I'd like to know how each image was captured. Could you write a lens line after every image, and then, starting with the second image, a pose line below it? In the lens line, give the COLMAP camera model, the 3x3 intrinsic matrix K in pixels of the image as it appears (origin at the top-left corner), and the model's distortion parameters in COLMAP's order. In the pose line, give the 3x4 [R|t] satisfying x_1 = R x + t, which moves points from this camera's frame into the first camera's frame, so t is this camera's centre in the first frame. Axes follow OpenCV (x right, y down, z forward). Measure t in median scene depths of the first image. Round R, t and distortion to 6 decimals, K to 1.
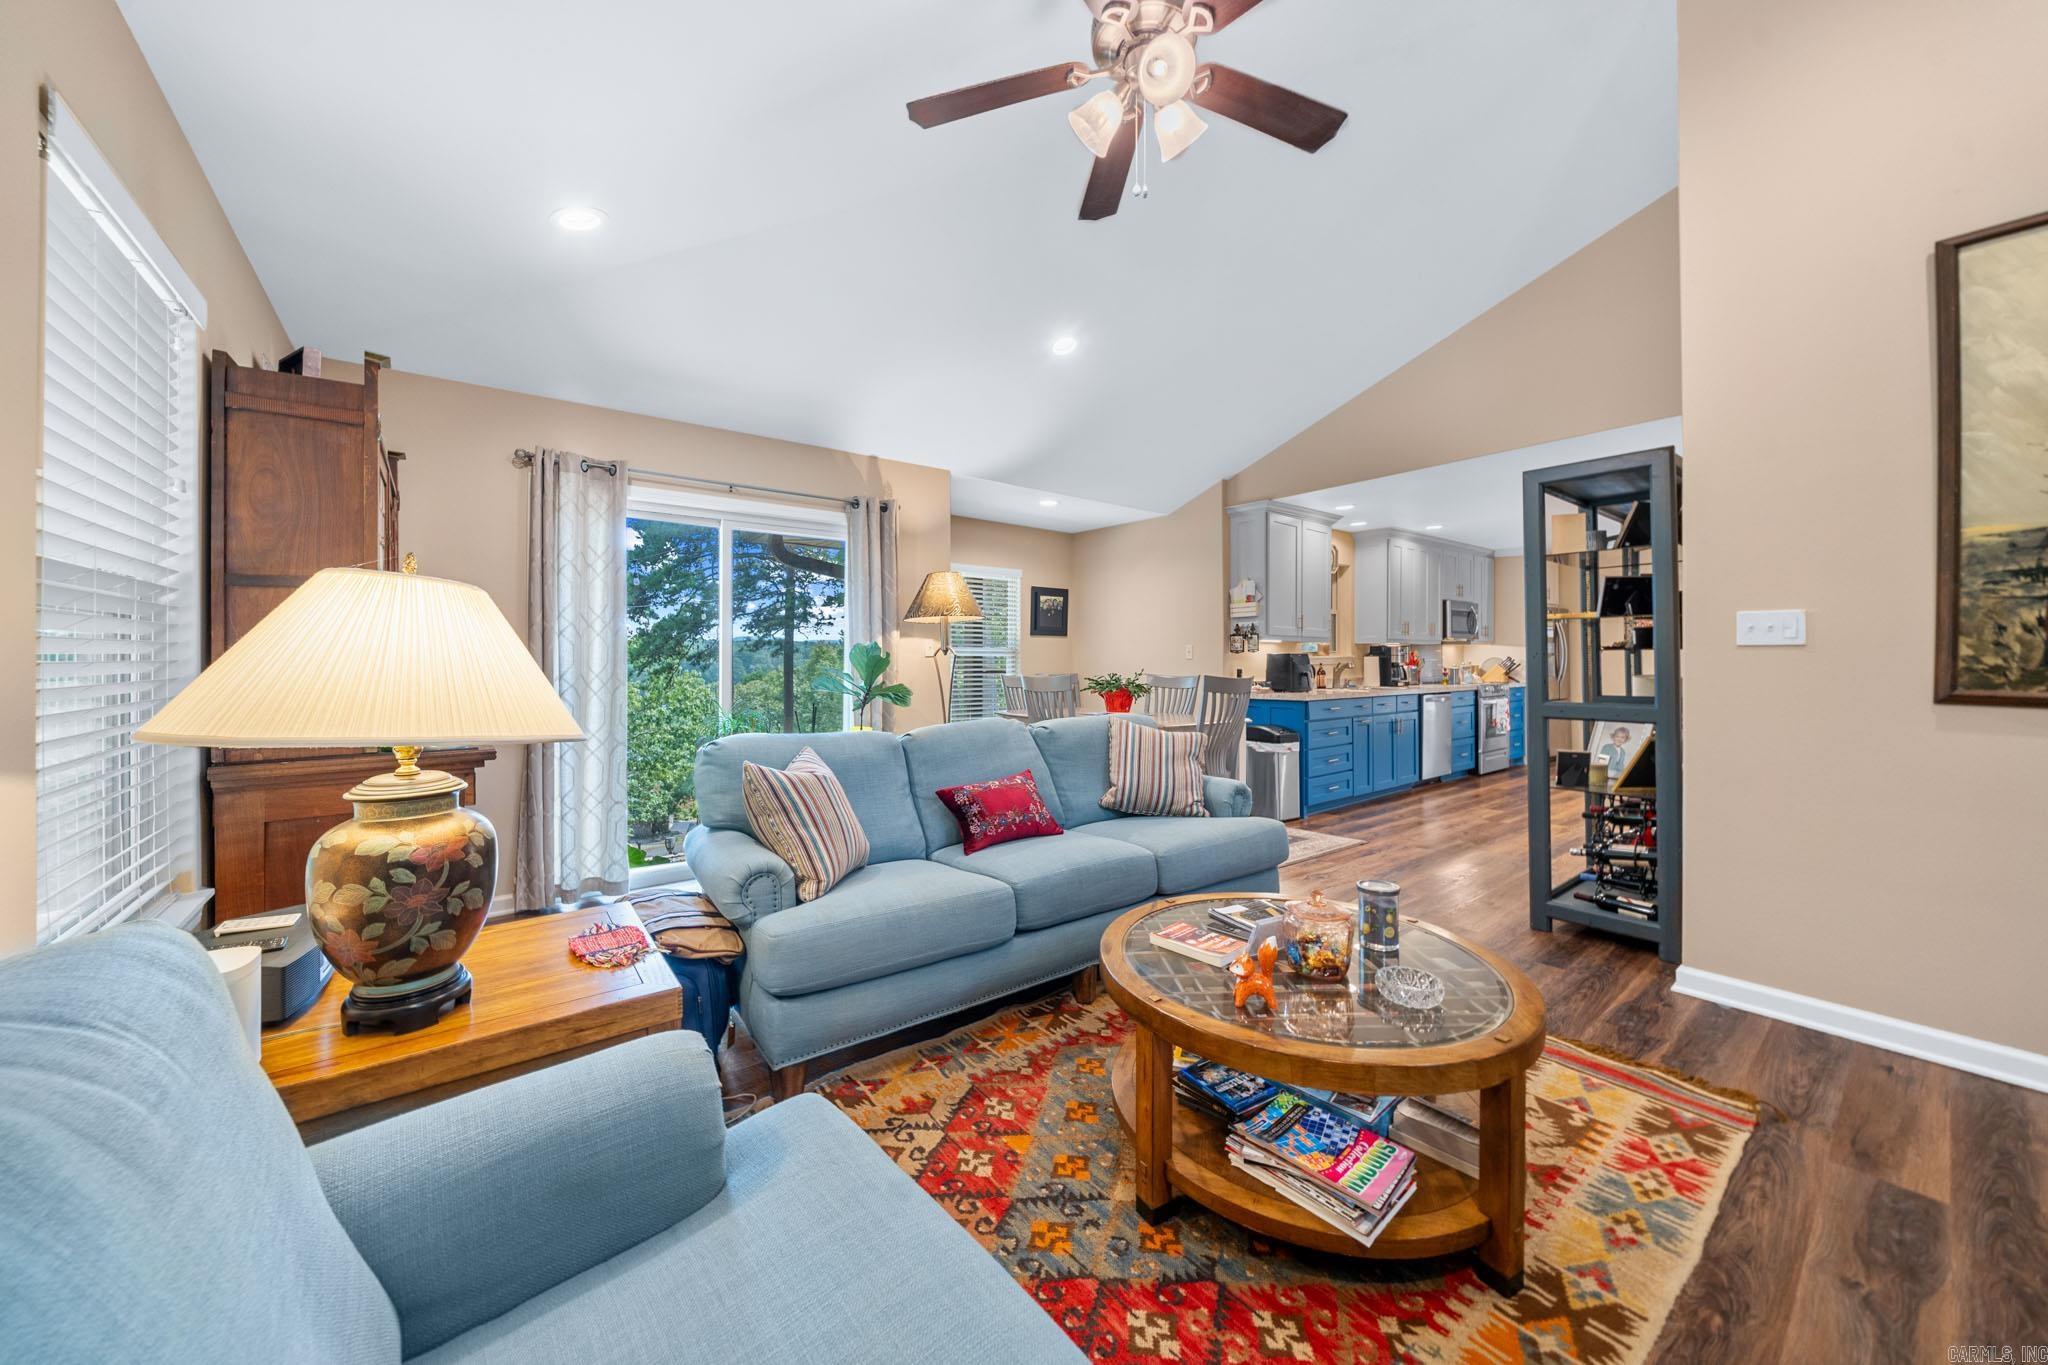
lens RADIAL K [[715.3, 0, 1048.9], [0, 715.3, 655.8], [0, 0, 1]] dist [-0.002484, -0.000266]
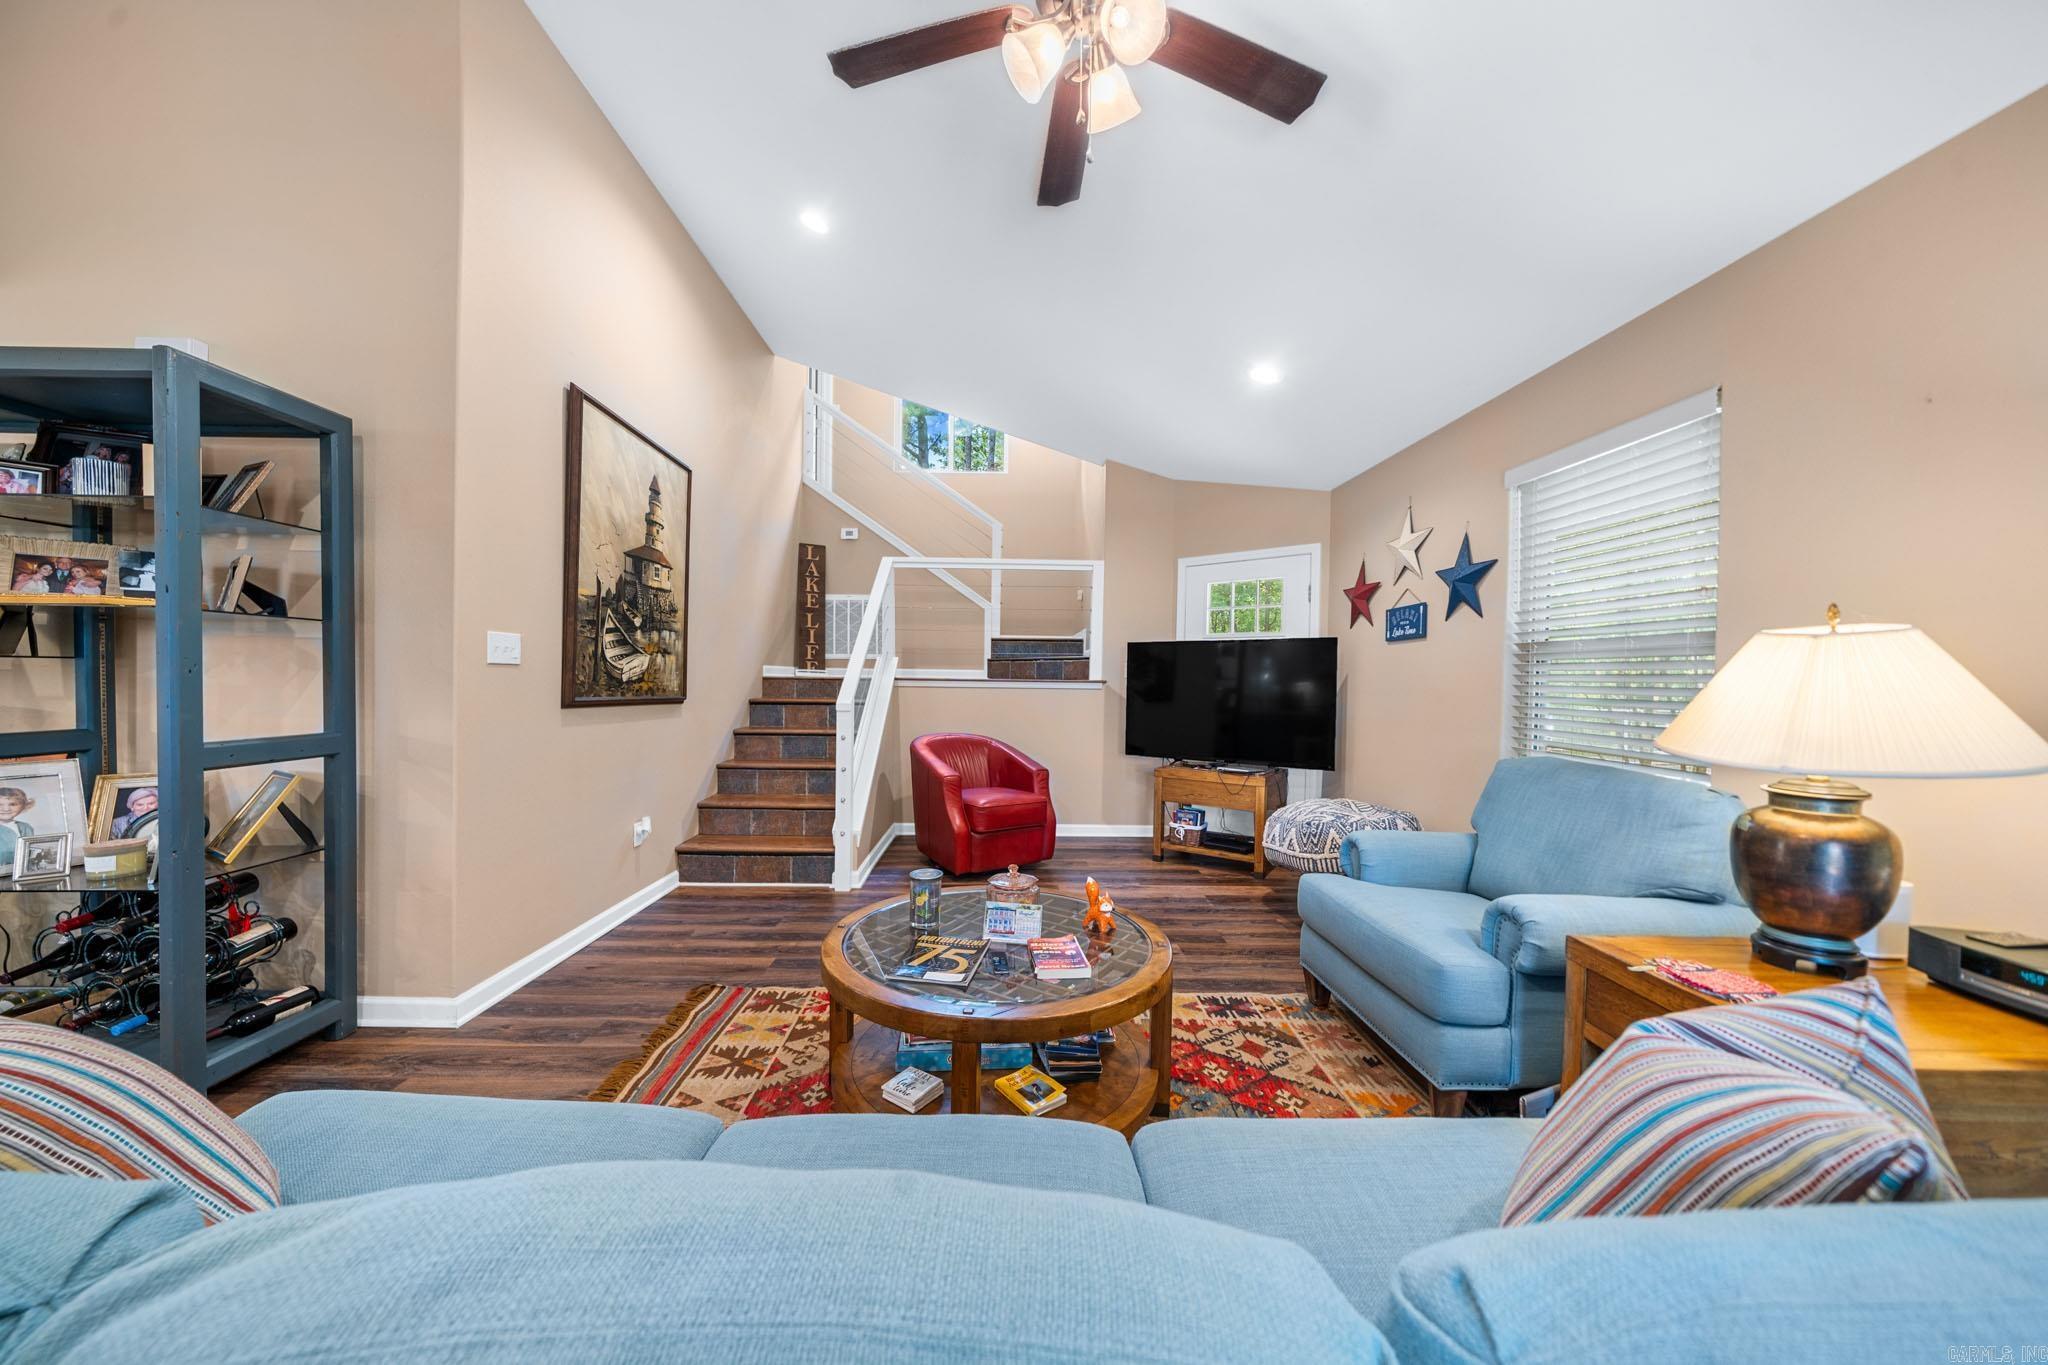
lens RADIAL K [[715.3, 0, 994.2], [0, 715.3, 690.8], [0, 0, 1]] dist [-0.002484, -0.000266]
pose [[-0.775823, -0.021249, 0.630593, -0.334427], [-0.011129, 0.999738, 0.019996, -0.005818], [-0.630853, 0.008496, -0.775856, 1.675948]]
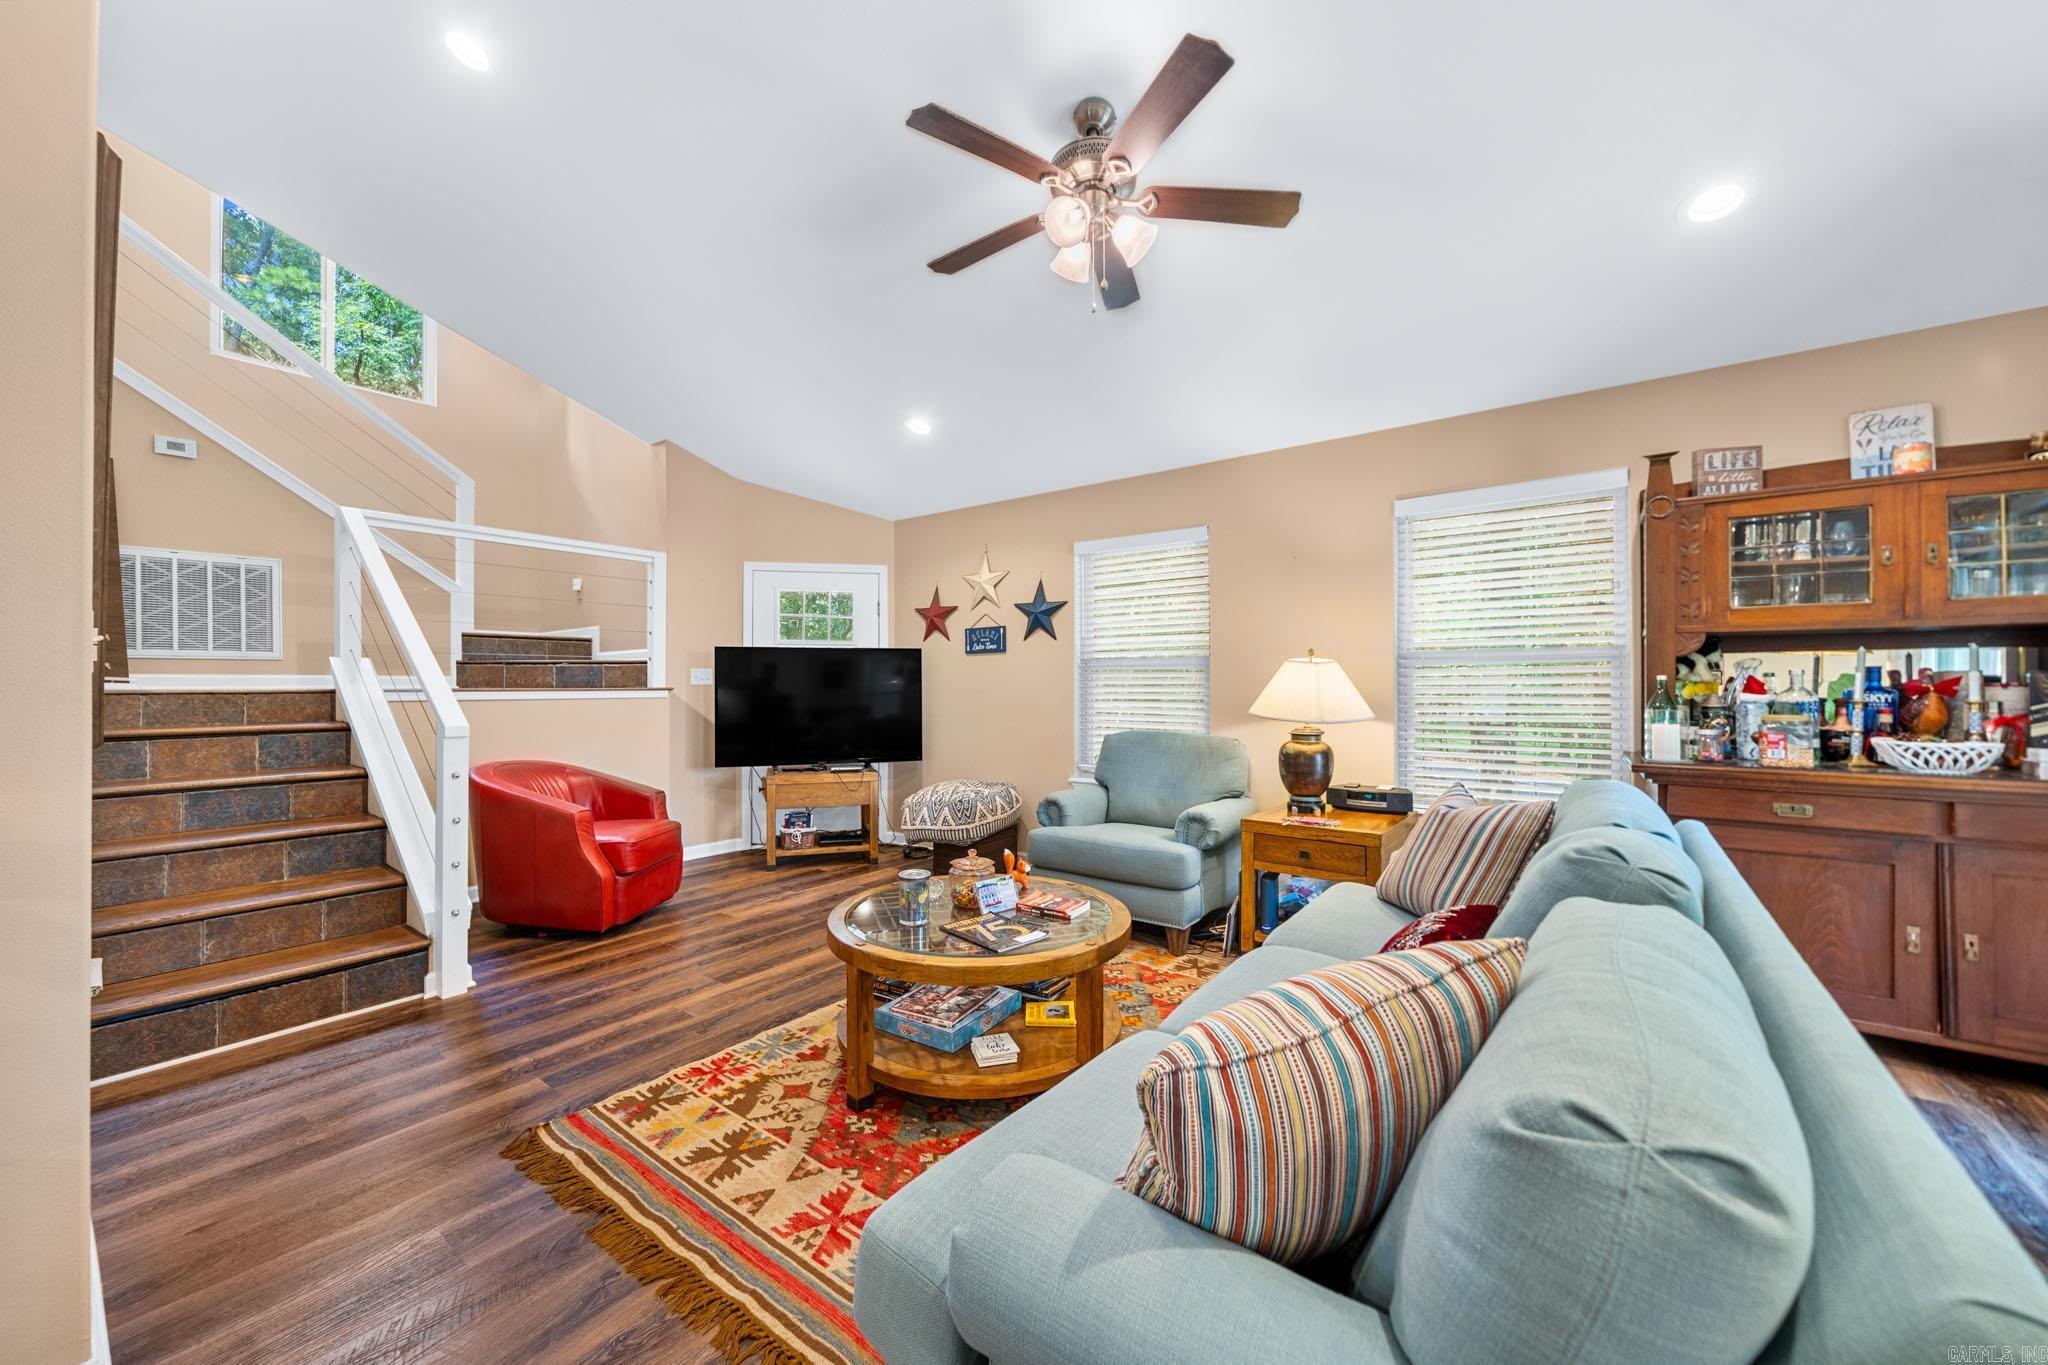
lens RADIAL K [[765.0, 0, 1034.4], [0, 765.0, 681.6], [0, 0, 1]] dist [-0.003167, -0.000209]
pose [[-0.967471, -0.000121, -0.252981, 0.543238], [0.000470, 0.999997, -0.002275, -0.009755], [0.252981, -0.002320, -0.967468, 2.131089]]
